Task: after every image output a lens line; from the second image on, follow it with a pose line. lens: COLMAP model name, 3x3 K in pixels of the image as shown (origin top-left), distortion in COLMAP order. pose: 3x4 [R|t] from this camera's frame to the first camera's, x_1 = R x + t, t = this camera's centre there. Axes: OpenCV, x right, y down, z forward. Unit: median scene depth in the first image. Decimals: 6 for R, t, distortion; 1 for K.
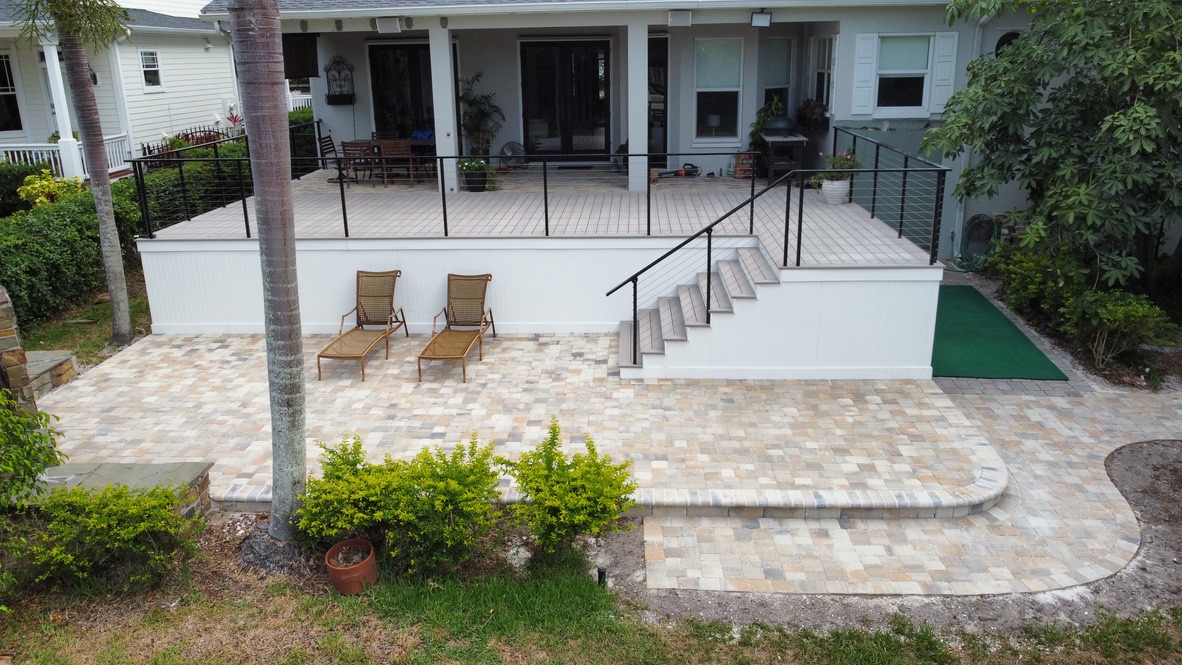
lens RADIAL K [[892.9, 0, 591.0], [0, 892.9, 336.8], [0, 0, 1]] dist [0.001405, -0.004607]
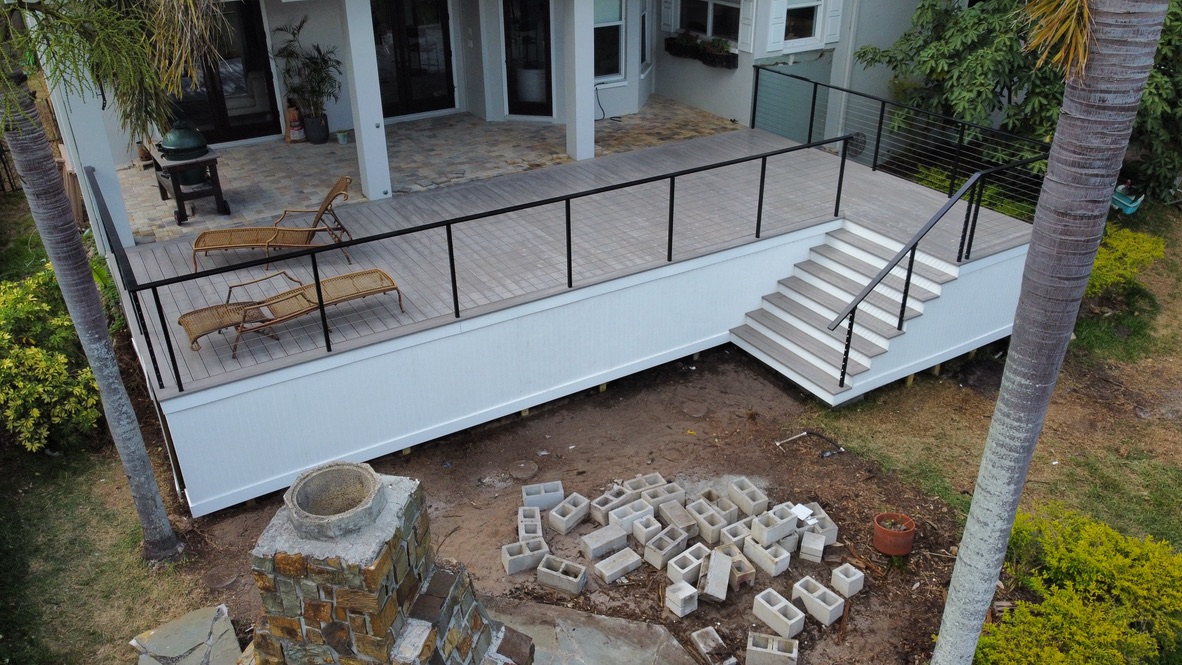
lens RADIAL K [[892.9, 0, 587.4], [0, 892.9, 339.4], [0, 0, 1]] dist [0.001405, -0.004607]
pose [[0.828724, -0.259163, 0.496036, -0.661225], [0.163367, 0.959740, 0.228497, -0.292050], [-0.535283, -0.108325, 0.837698, 0.339980]]
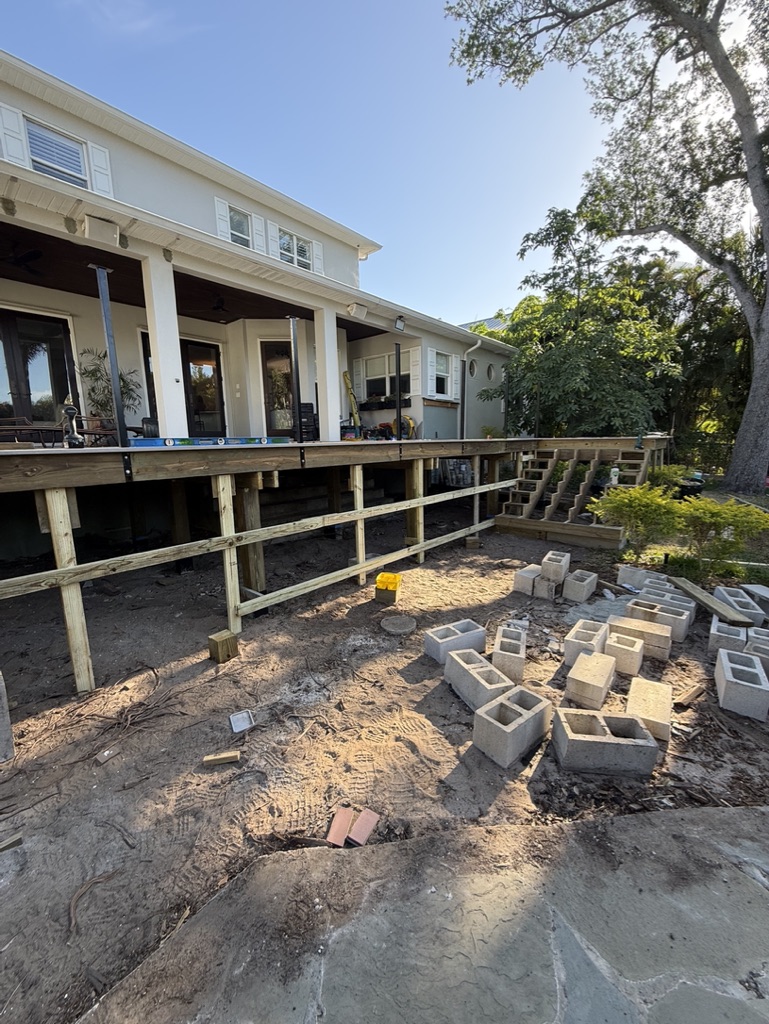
lens RADIAL K [[406.6, 0, 385.9], [0, 406.6, 505.9], [0, 0, 1]] dist [0.000633, 0.000221]
pose [[0.617634, -0.121395, 0.777040, -0.546183], [0.244780, 0.968614, -0.043241, -0.050984], [-0.747402, 0.216911, 0.627964, 0.906850]]
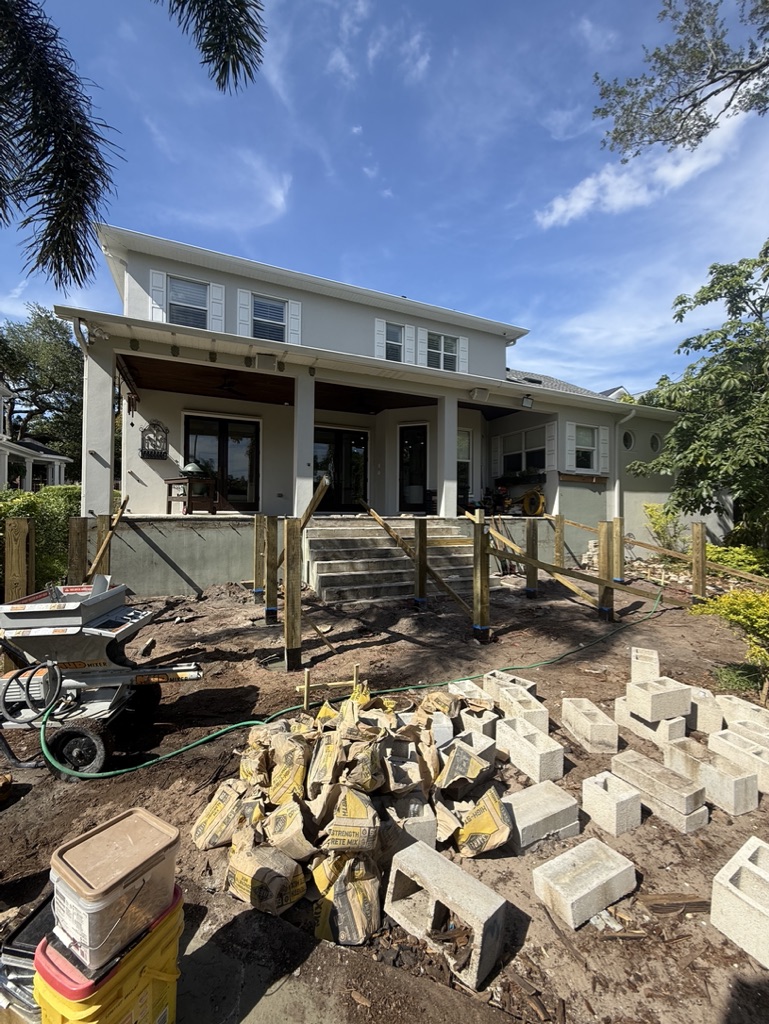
lens RADIAL K [[406.6, 0, 386.3], [0, 406.6, 497.6], [0, 0, 1]] dist [0.000633, 0.000221]
pose [[0.889782, 0.039175, 0.454702, -0.452200], [0.114639, 0.945181, -0.305762, -0.032494], [-0.441754, 0.324188, 0.836514, 0.809830]]
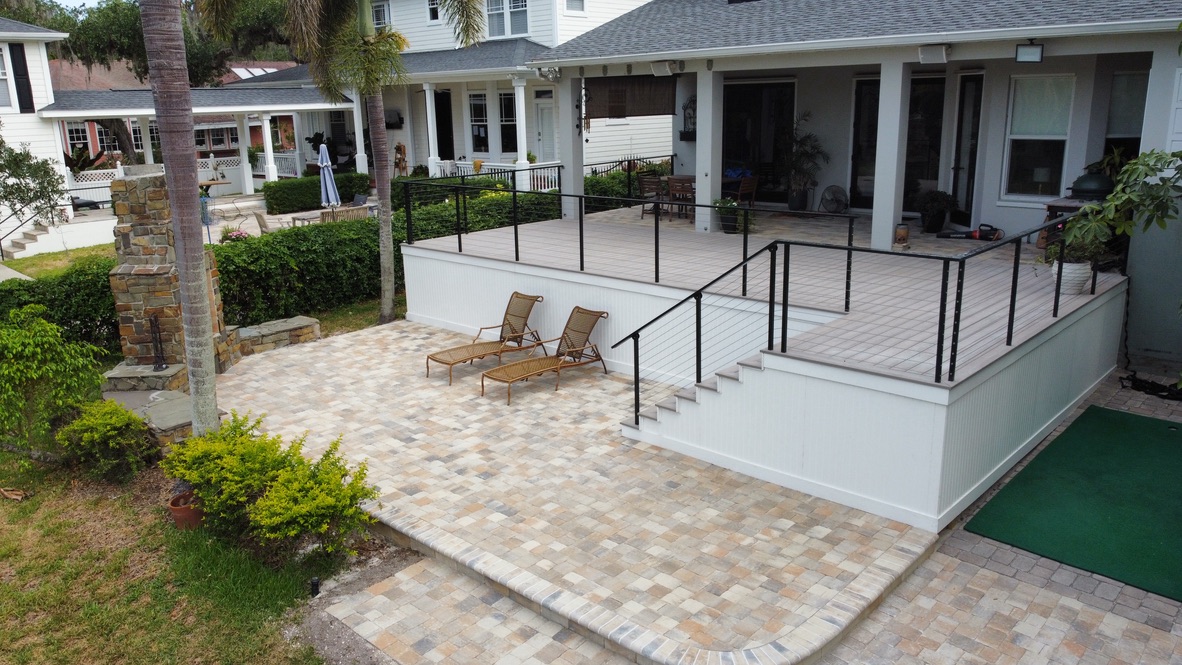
lens RADIAL K [[892.9, 0, 591.3], [0, 892.9, 339.0], [0, 0, 1]] dist [0.001405, -0.004607]
pose [[0.764406, 0.168268, -0.622390, 0.596235], [-0.185566, 0.981914, 0.037559, -0.086842], [0.617453, 0.086784, 0.781806, 0.221085]]
